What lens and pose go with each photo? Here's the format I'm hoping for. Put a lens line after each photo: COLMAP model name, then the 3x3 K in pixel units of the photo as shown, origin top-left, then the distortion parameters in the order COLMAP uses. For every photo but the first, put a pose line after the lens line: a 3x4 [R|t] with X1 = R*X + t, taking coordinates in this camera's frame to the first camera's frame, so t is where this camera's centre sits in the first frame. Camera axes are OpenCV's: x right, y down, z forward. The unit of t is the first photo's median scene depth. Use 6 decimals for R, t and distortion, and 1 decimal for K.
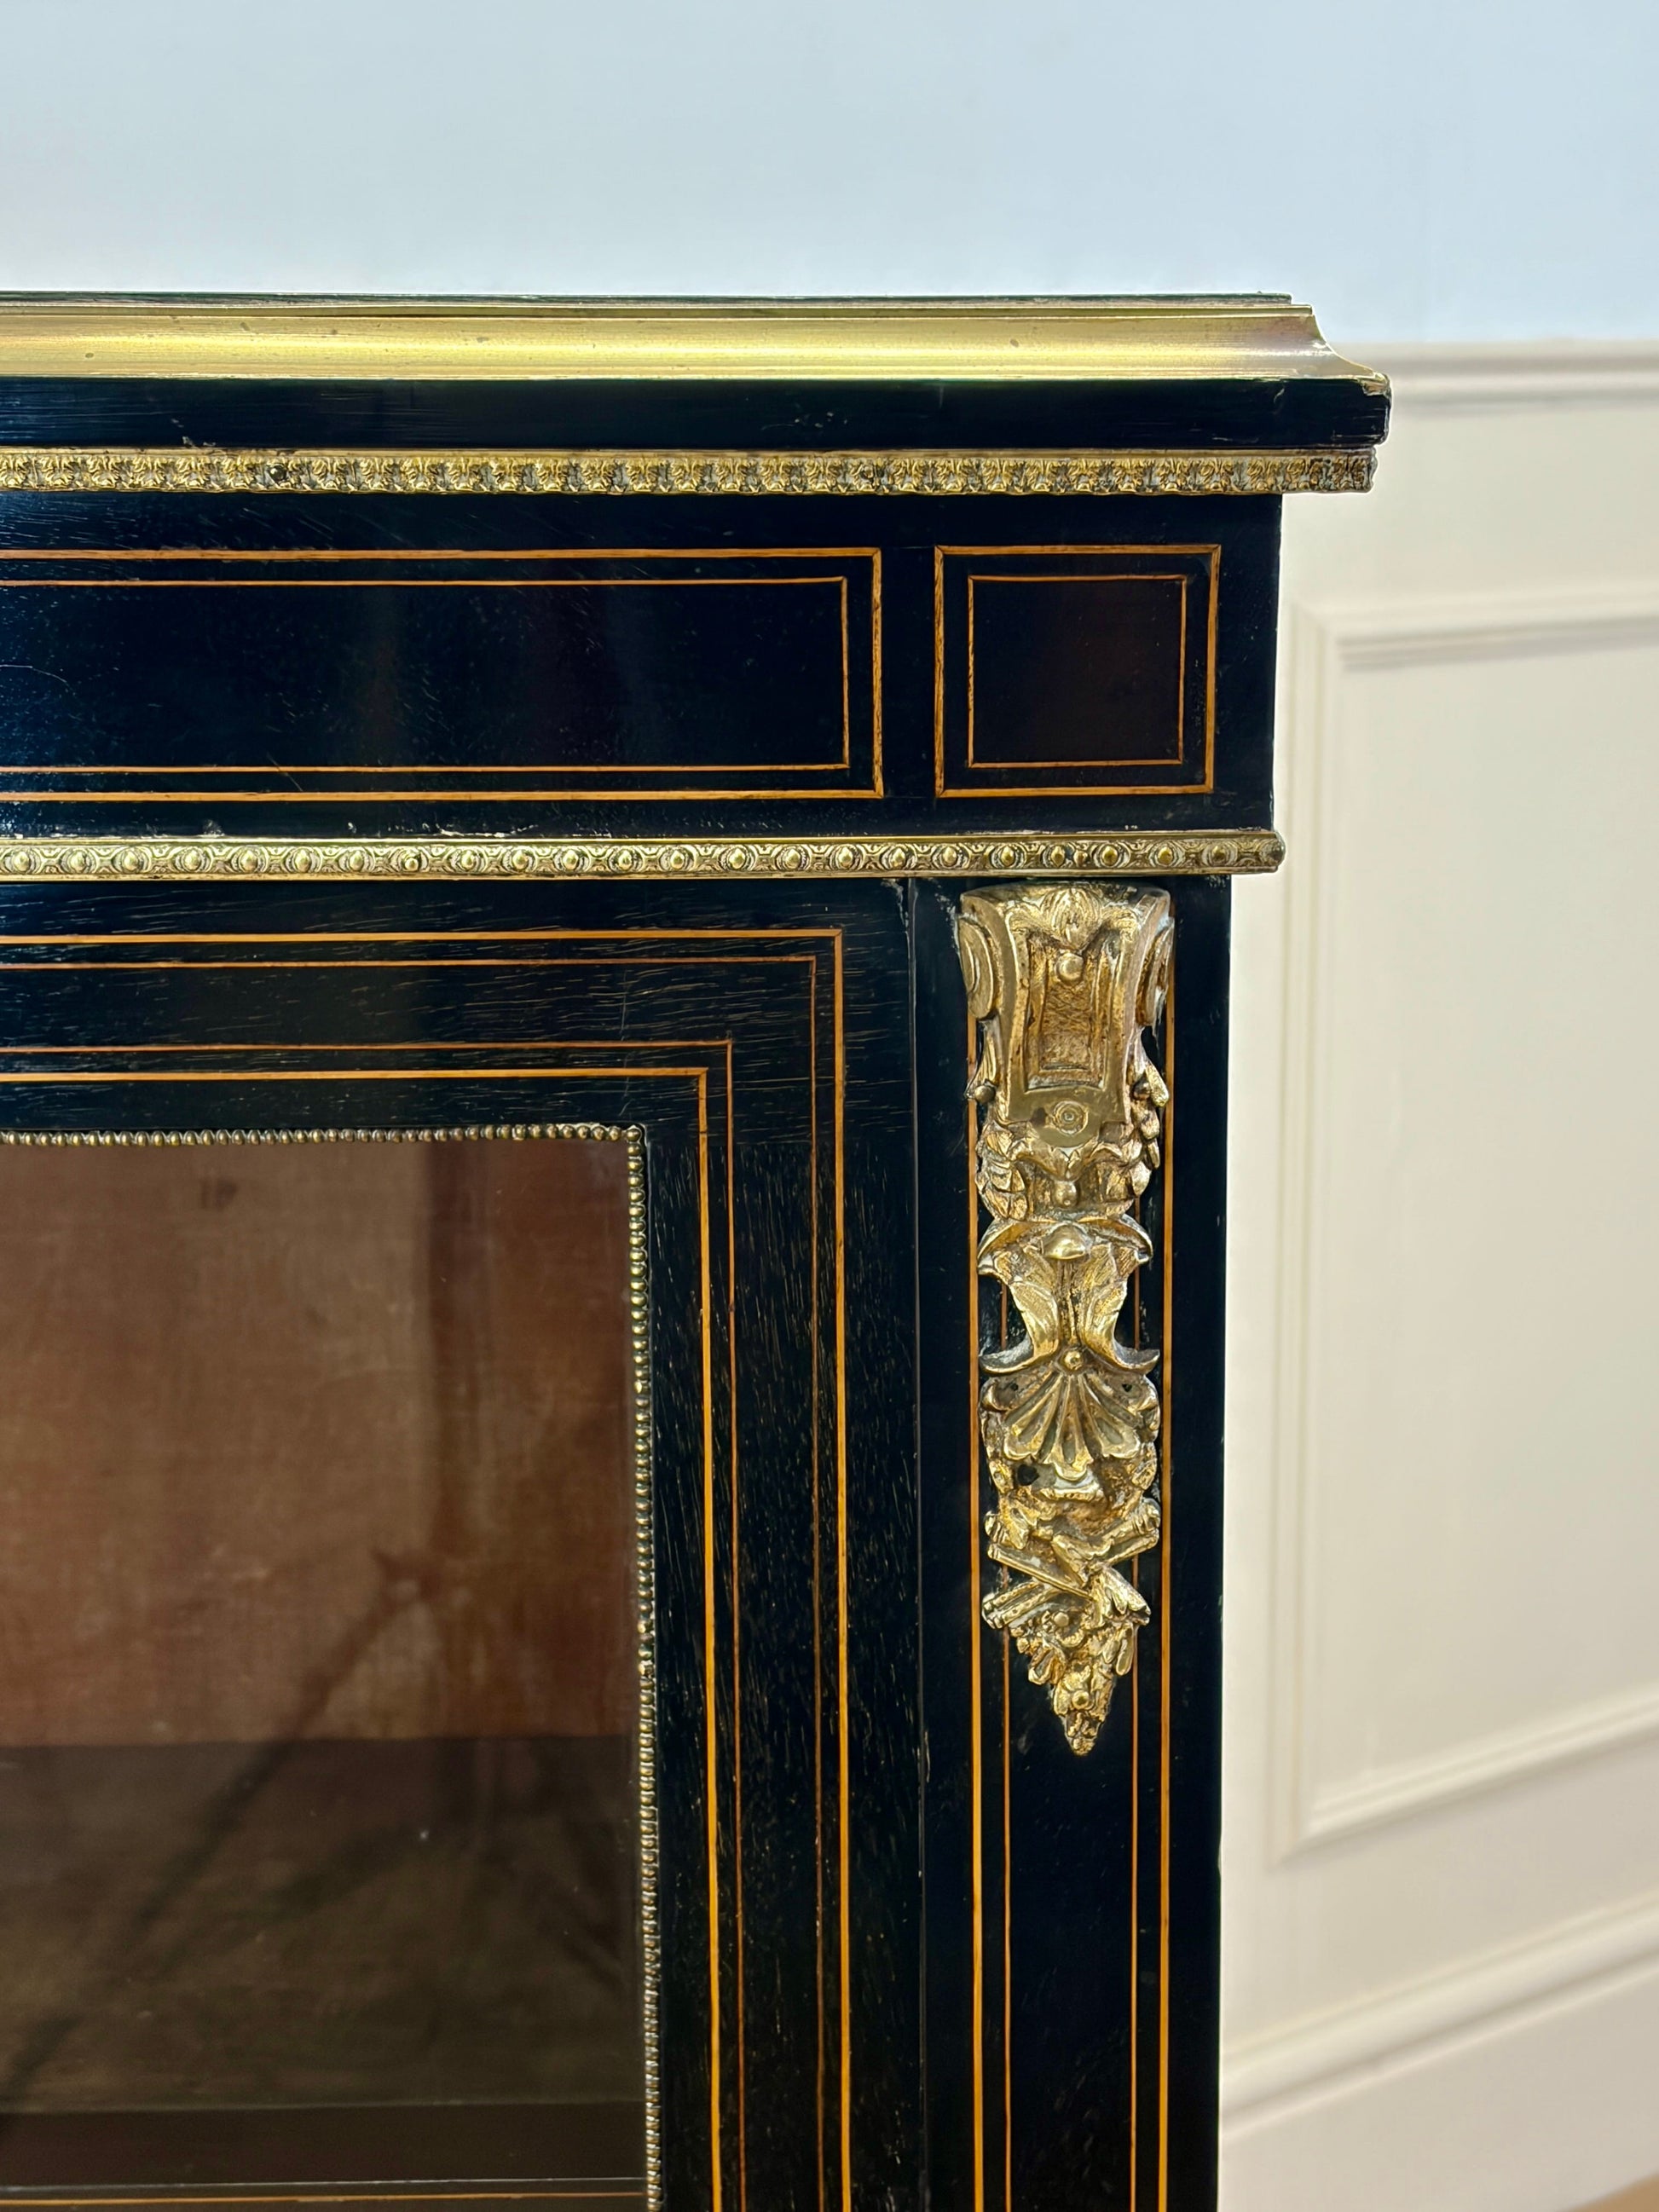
lens RADIAL K [[3629.4, 0, 811.6], [0, 3629.4, 1104.8], [0, 0, 1]] dist [0.278334, -1.161451]
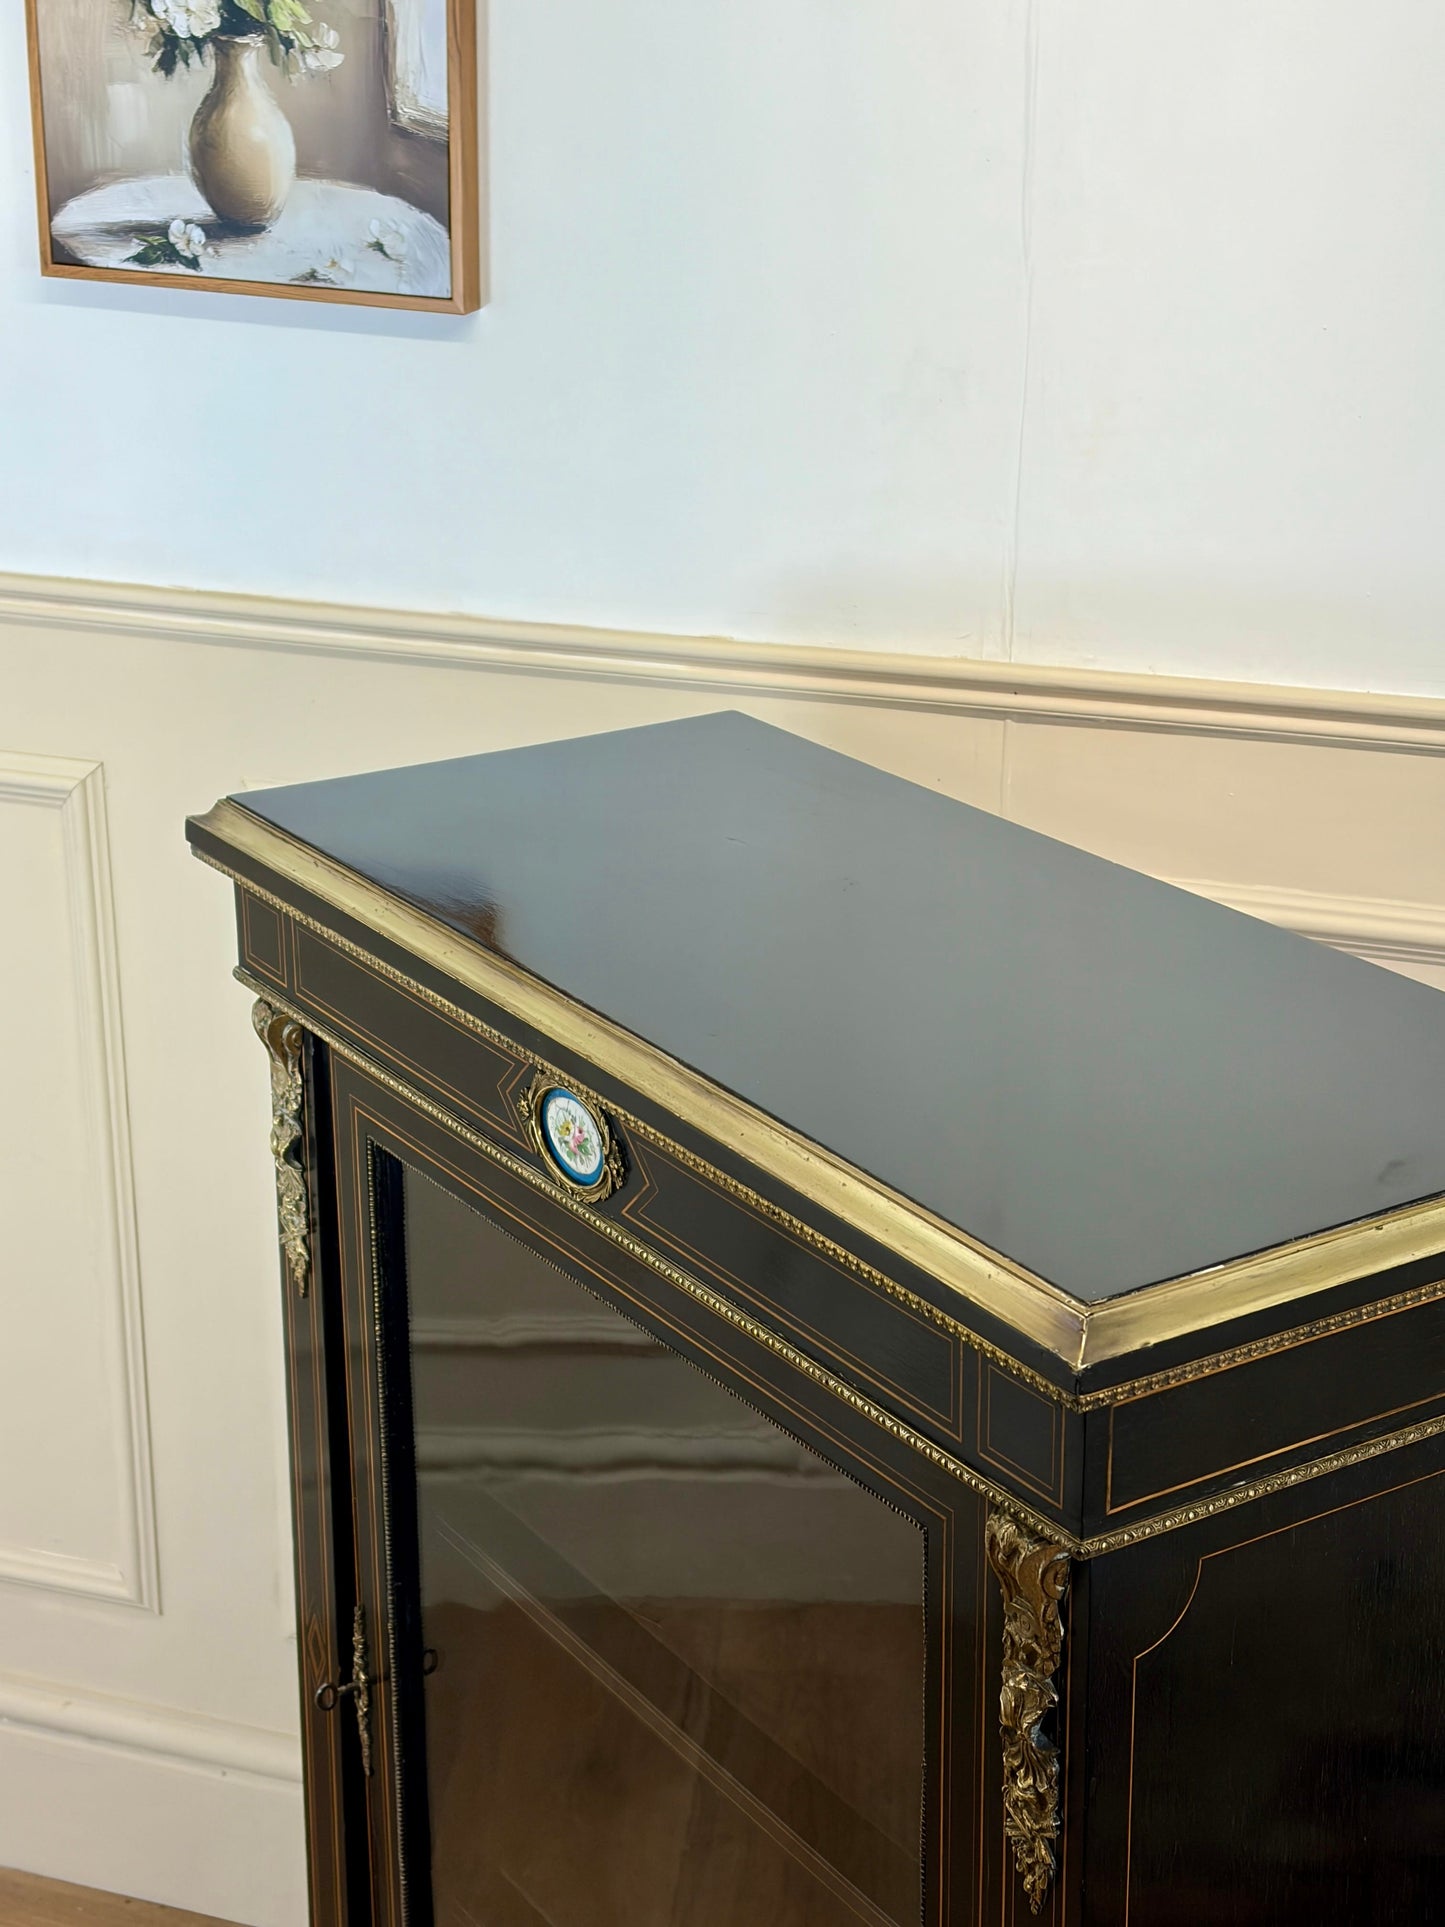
lens RADIAL K [[3161.6, 0, 706.9], [0, 3161.6, 962.4], [0, 0, 1]] dist [0.278334, -1.161451]
pose [[0.541142, 0.289824, -0.789409, 1.241138], [-0.163352, 0.957080, 0.239405, -0.726465], [0.824913, -0.000601, 0.565260, -0.134014]]
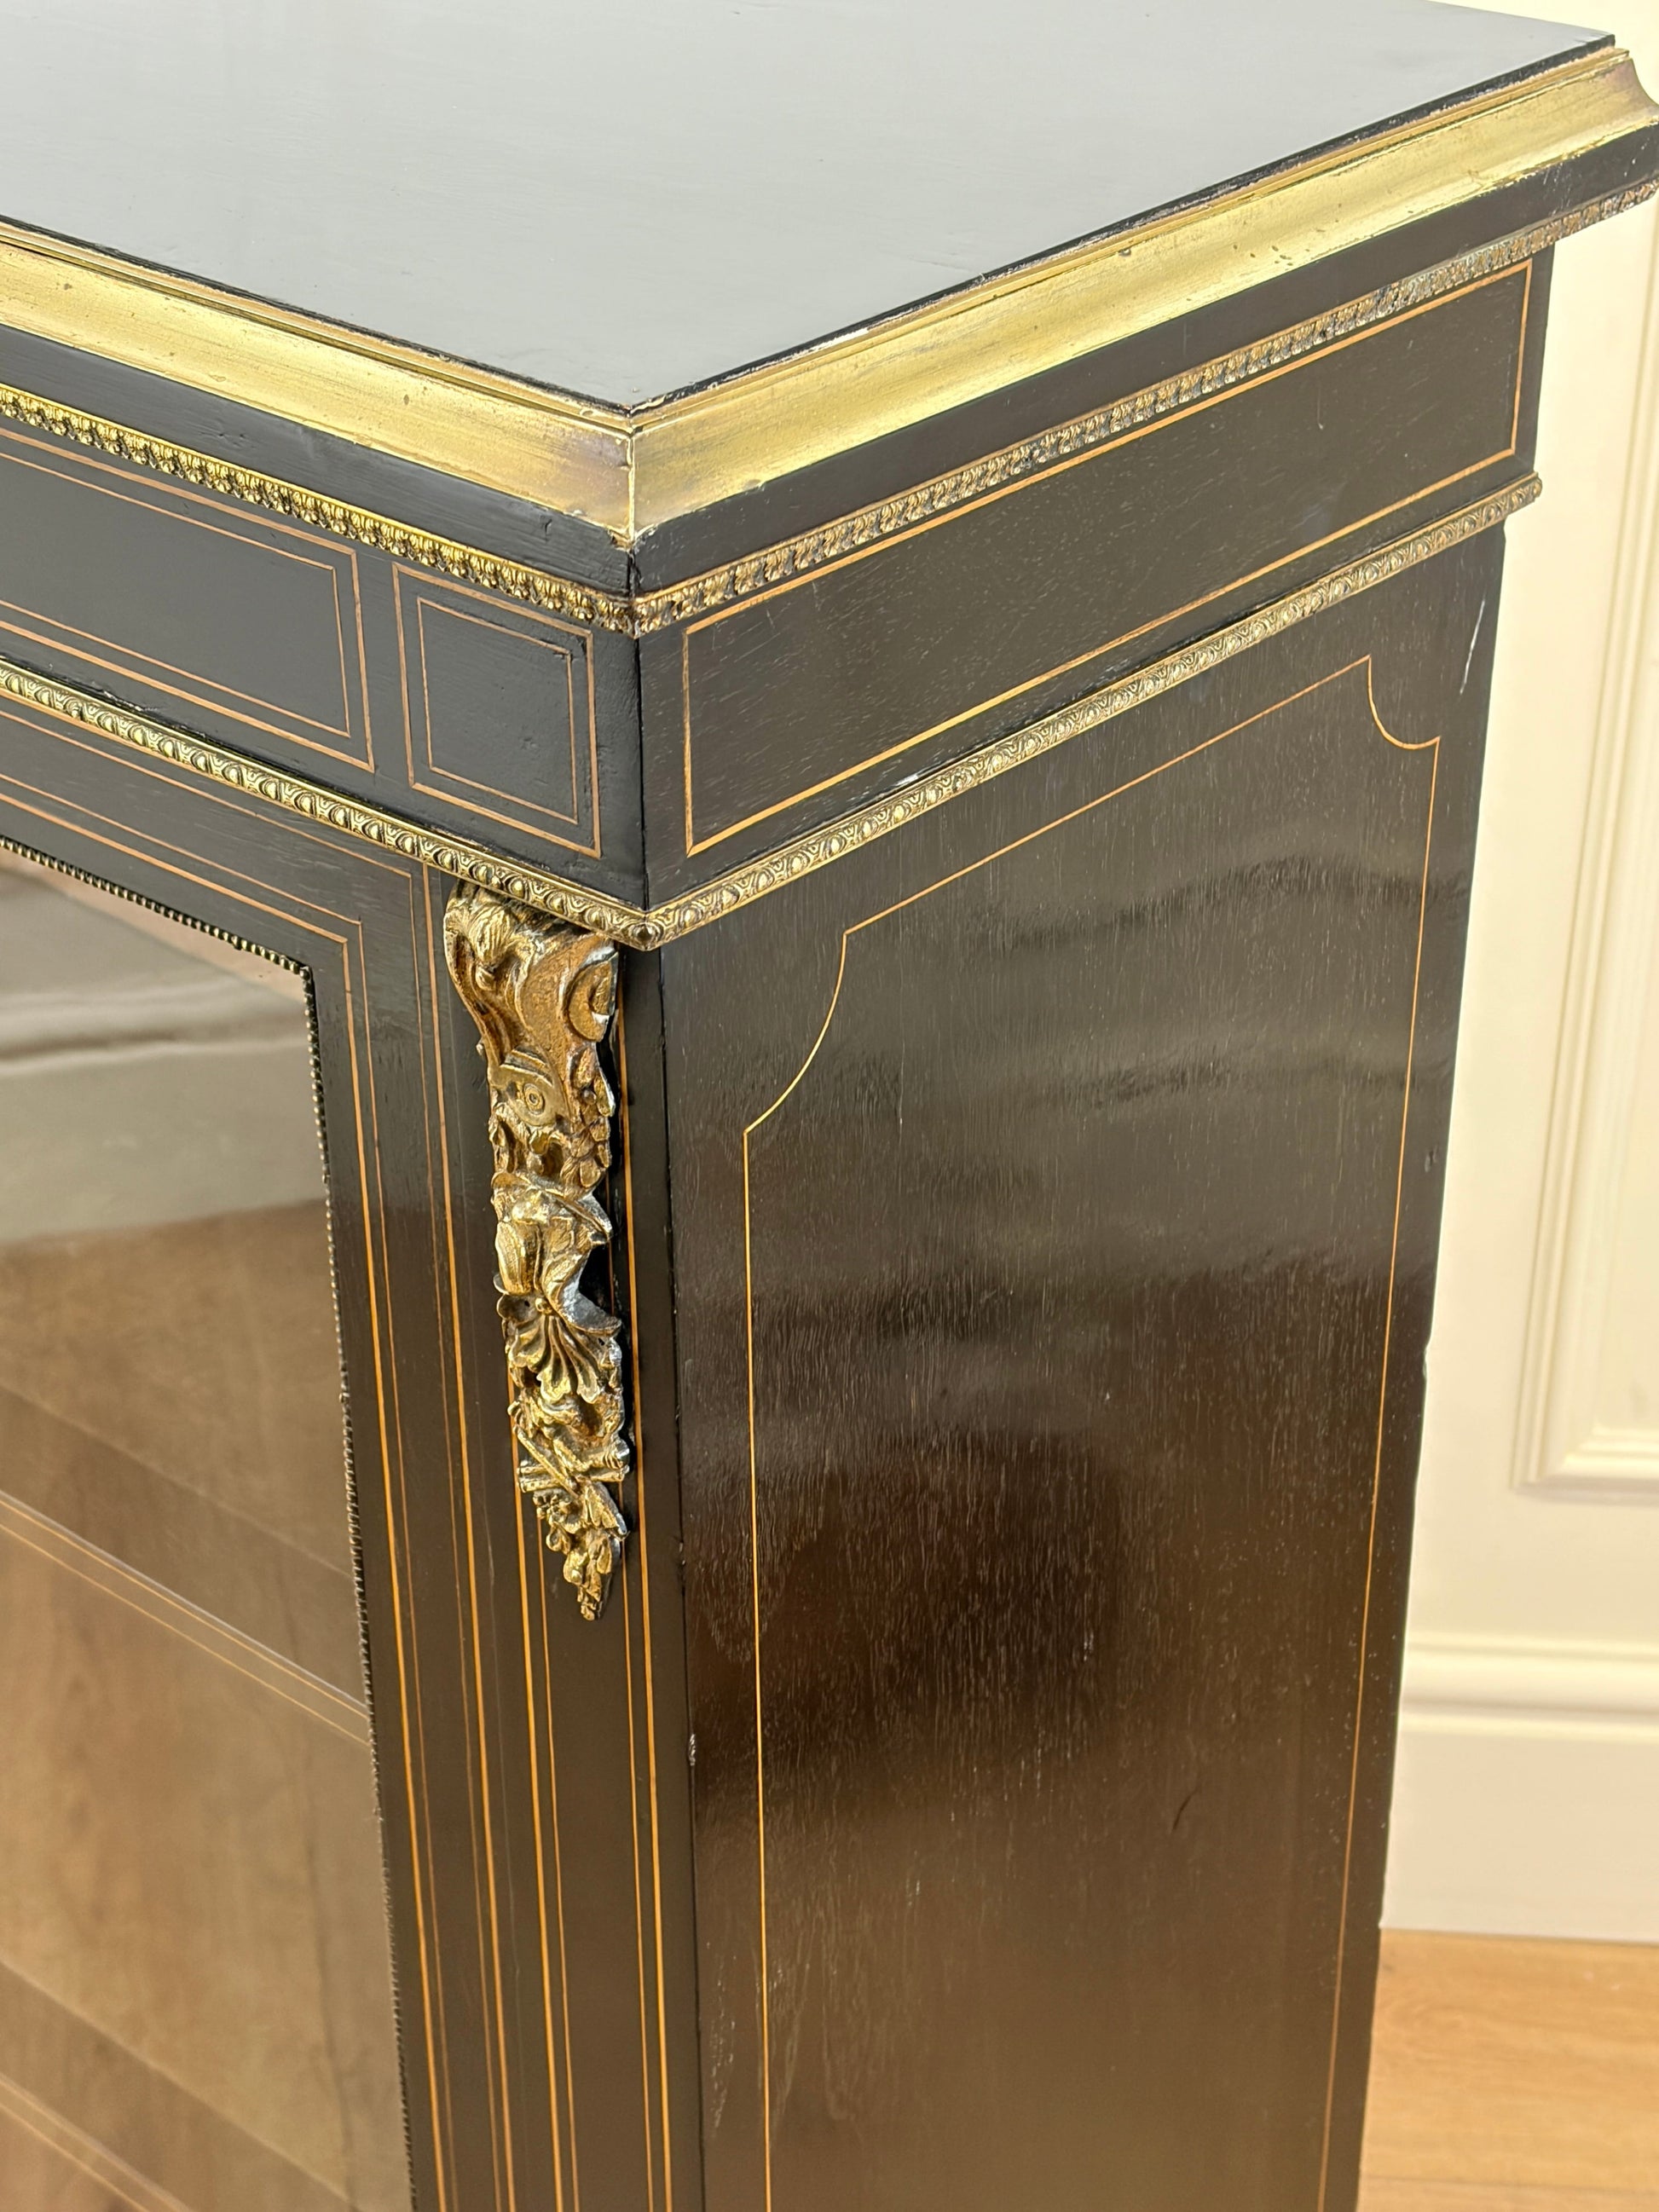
lens RADIAL K [[3629.4, 0, 811.6], [0, 3629.4, 1104.8], [0, 0, 1]] dist [0.278334, -1.161451]
pose [[0.755586, 0.323418, -0.569641, 0.716876], [-0.130603, 0.926535, 0.352812, -0.368920], [0.641897, -0.192183, 0.742316, 0.273095]]
